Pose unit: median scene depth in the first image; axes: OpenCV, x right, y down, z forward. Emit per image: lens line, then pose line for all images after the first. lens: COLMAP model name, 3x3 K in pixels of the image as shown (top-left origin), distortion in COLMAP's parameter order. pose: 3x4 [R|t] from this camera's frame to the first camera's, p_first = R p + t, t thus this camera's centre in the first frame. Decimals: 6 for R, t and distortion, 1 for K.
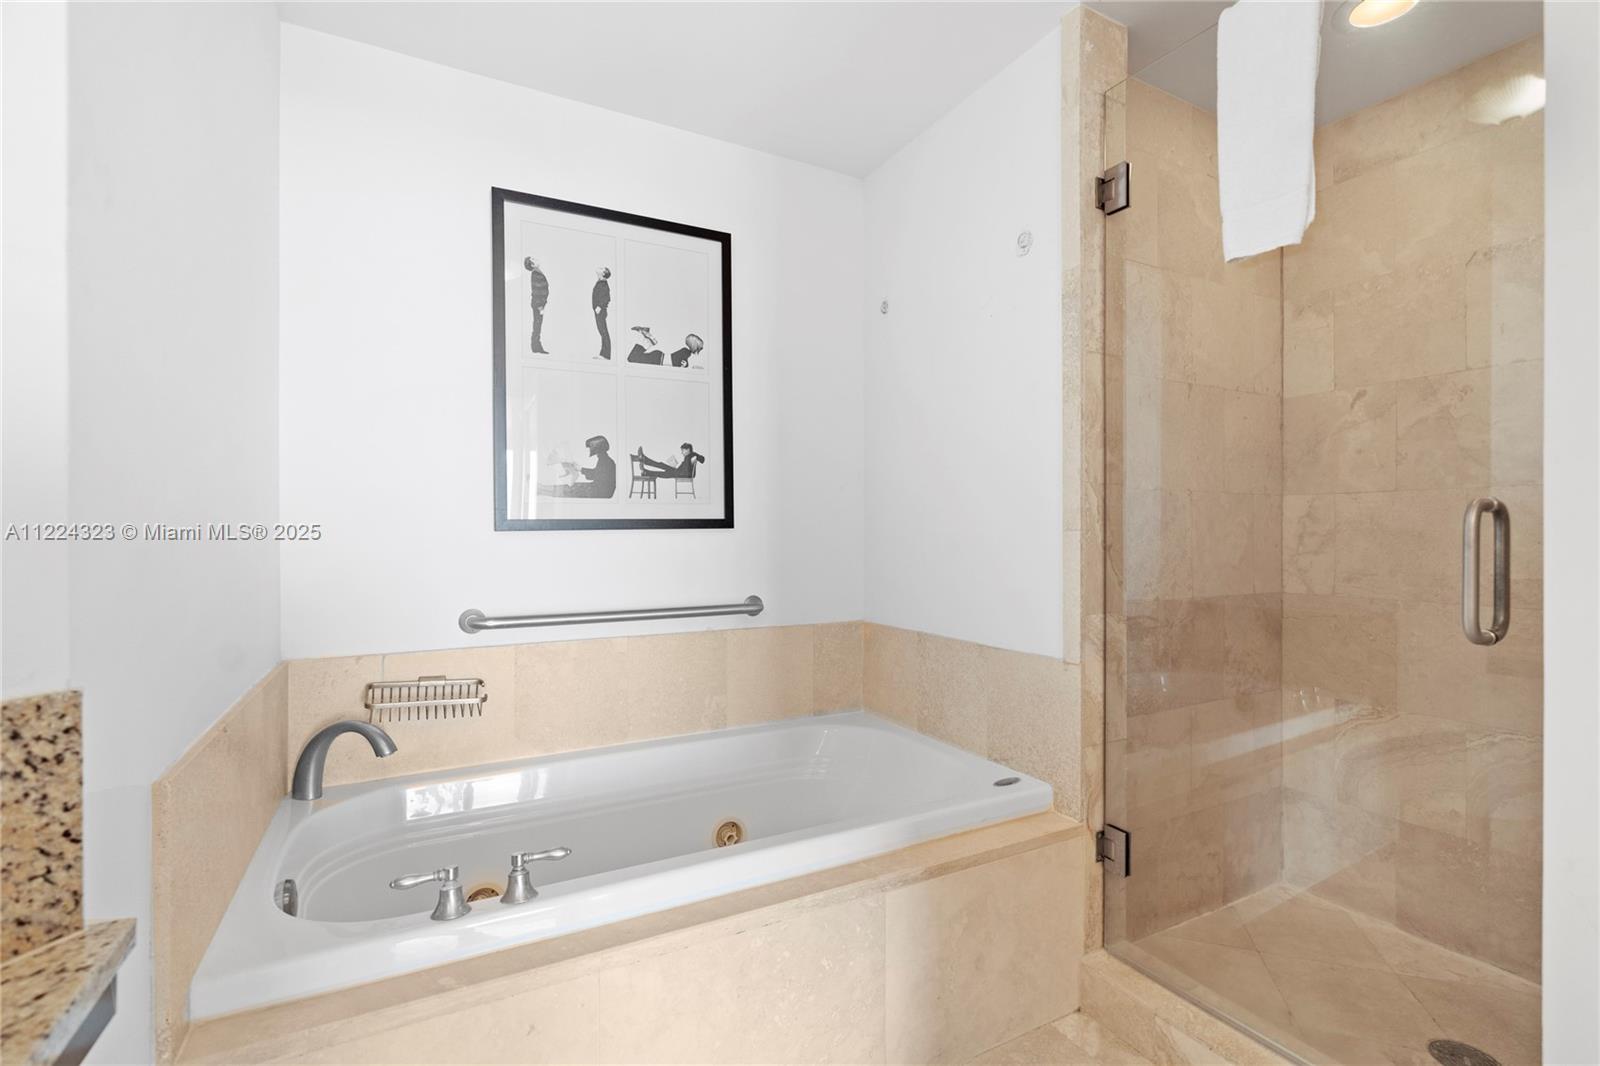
lens RADIAL K [[734.0, 0, 812.7], [0, 734.0, 528.8], [0, 0, 1]] dist [-0.004677, 0.000975]
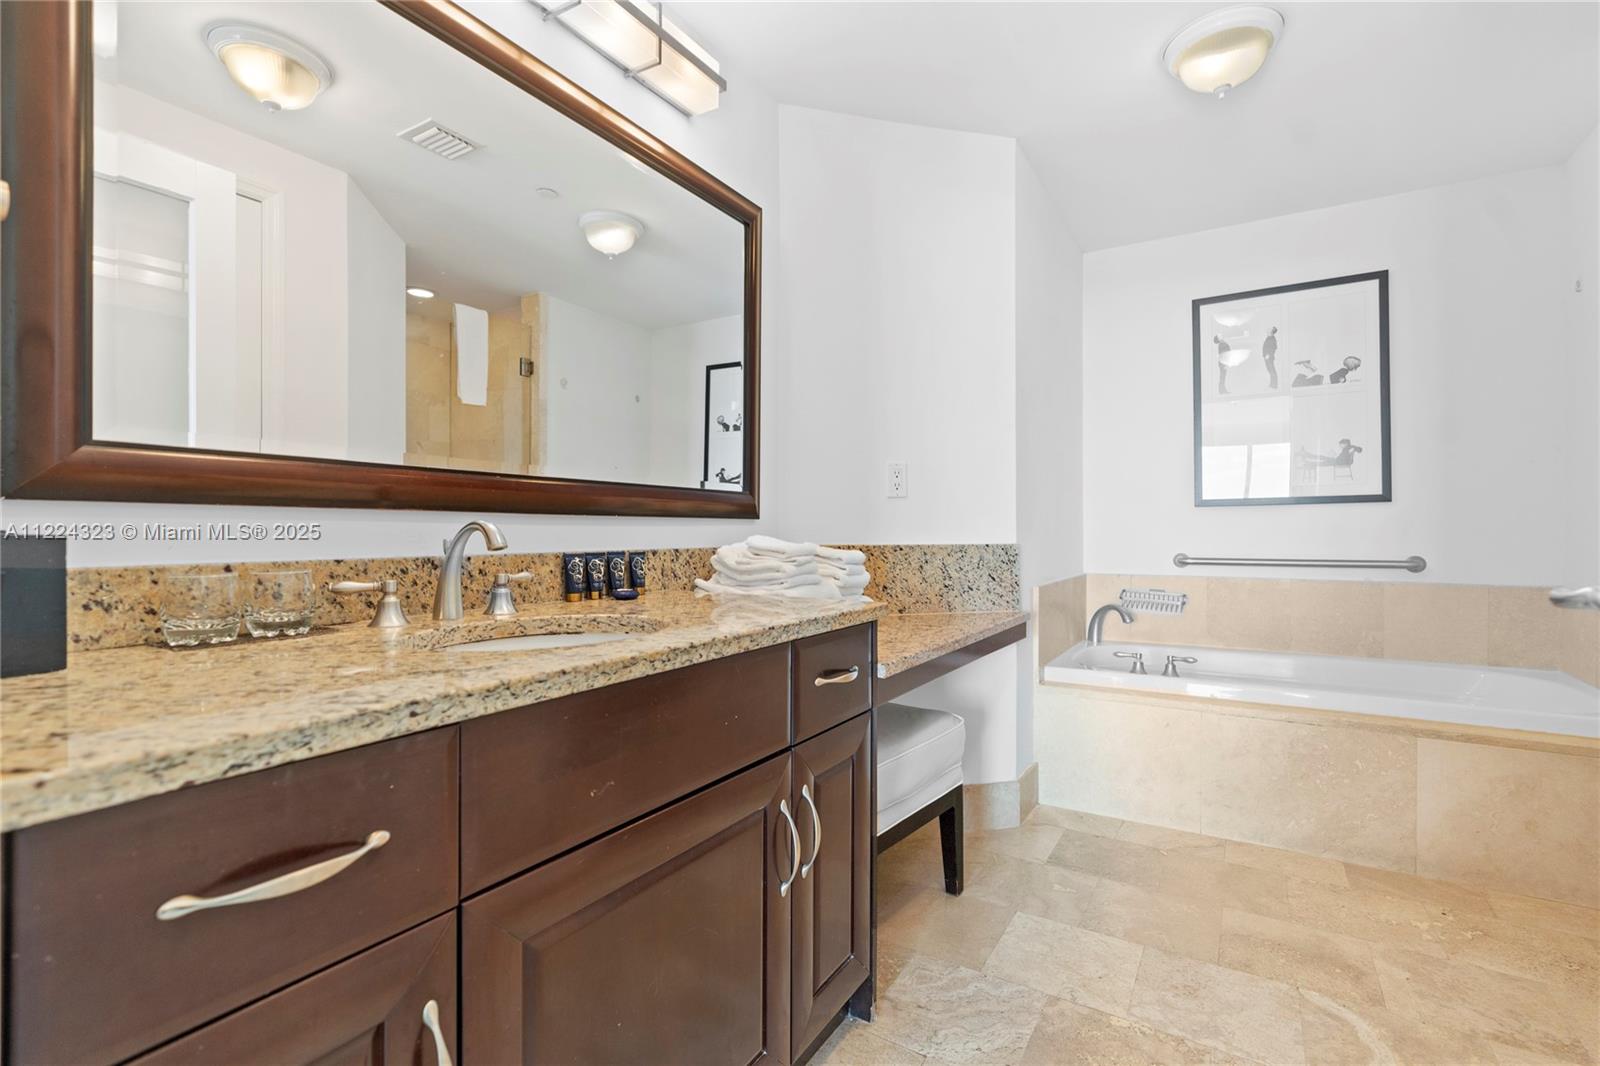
lens RADIAL K [[734.0, 0, 801.2], [0, 734.0, 533.2], [0, 0, 1]] dist [-0.004677, 0.000975]
pose [[0.507550, 0.004426, -0.861611, 0.485889], [0.004420, 0.999960, 0.007740, 0.041196], [0.861611, -0.007737, 0.507510, -0.543868]]
